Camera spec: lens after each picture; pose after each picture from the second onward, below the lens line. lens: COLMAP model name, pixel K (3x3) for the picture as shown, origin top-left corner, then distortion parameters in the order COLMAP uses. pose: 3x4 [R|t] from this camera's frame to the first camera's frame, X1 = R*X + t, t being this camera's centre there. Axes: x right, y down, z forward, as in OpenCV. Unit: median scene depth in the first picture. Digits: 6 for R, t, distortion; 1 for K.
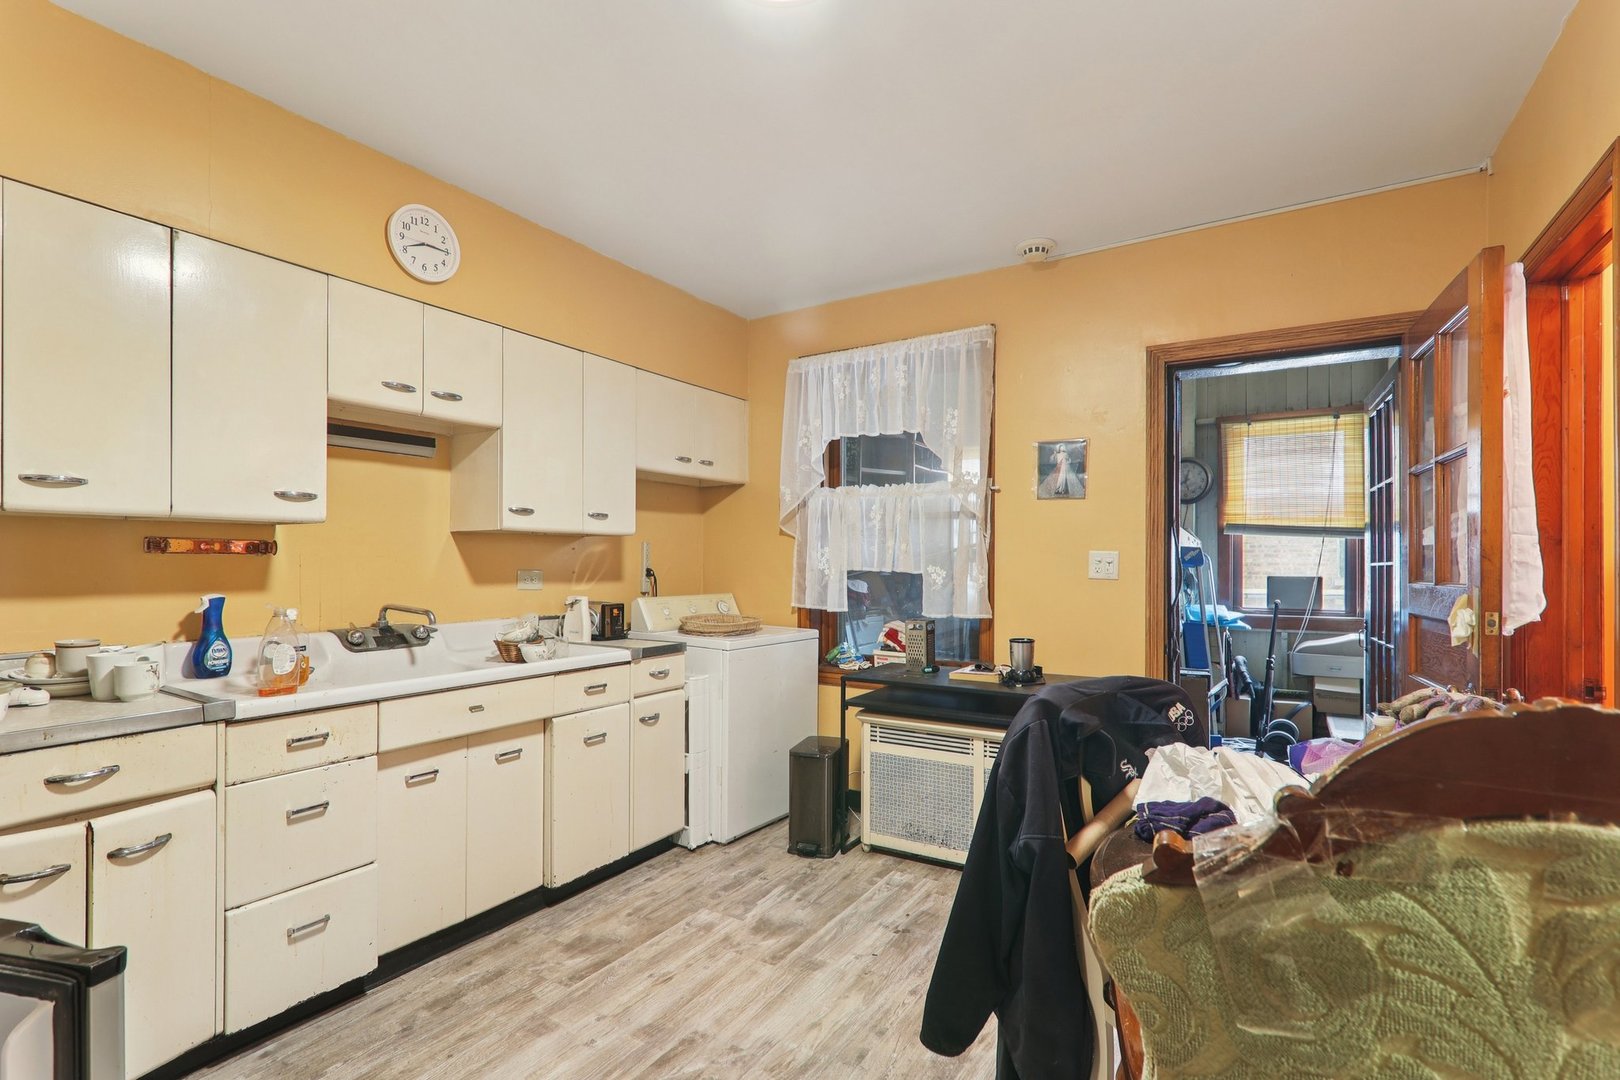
lens RADIAL K [[752.6, 0, 806.1], [0, 752.6, 555.8], [0, 0, 1]] dist [-0.002611, 0.001611]
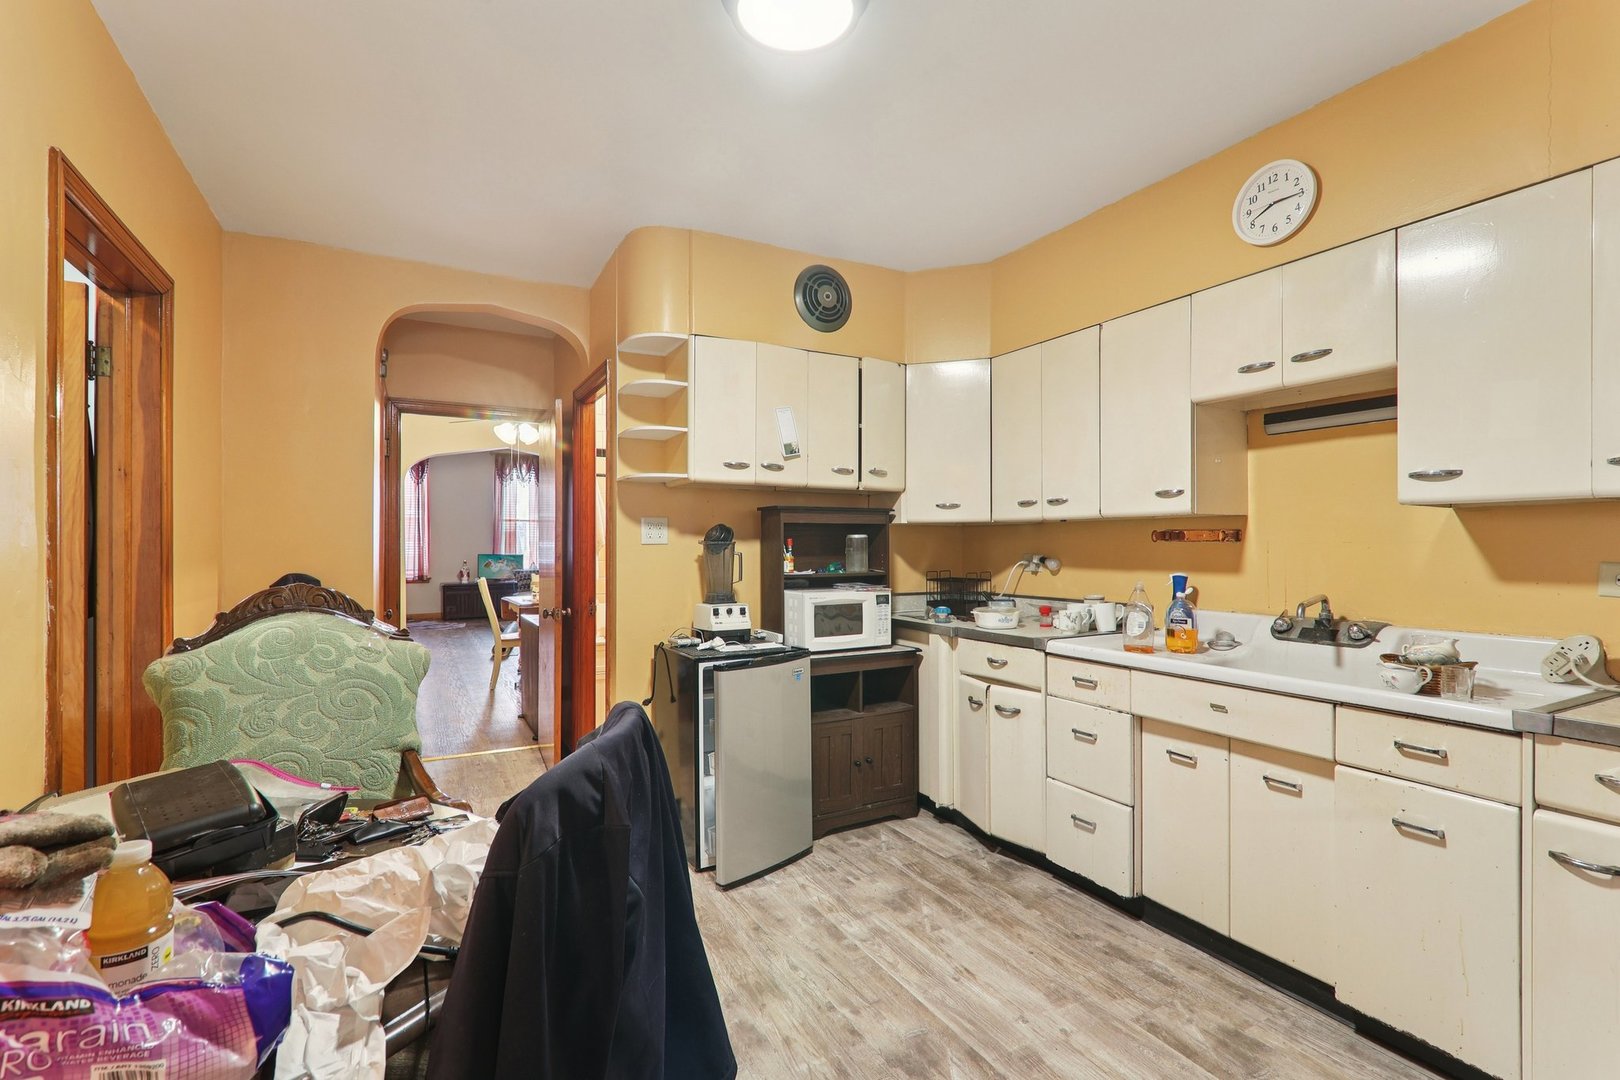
lens RADIAL K [[752.6, 0, 807.8], [0, 752.6, 535.9], [0, 0, 1]] dist [-0.002611, 0.001611]
pose [[-0.491127, -0.010331, -0.871027, 0.547592], [0.006422, 0.999860, -0.015480, 0.003263], [0.871064, -0.013197, -0.490992, 0.911507]]
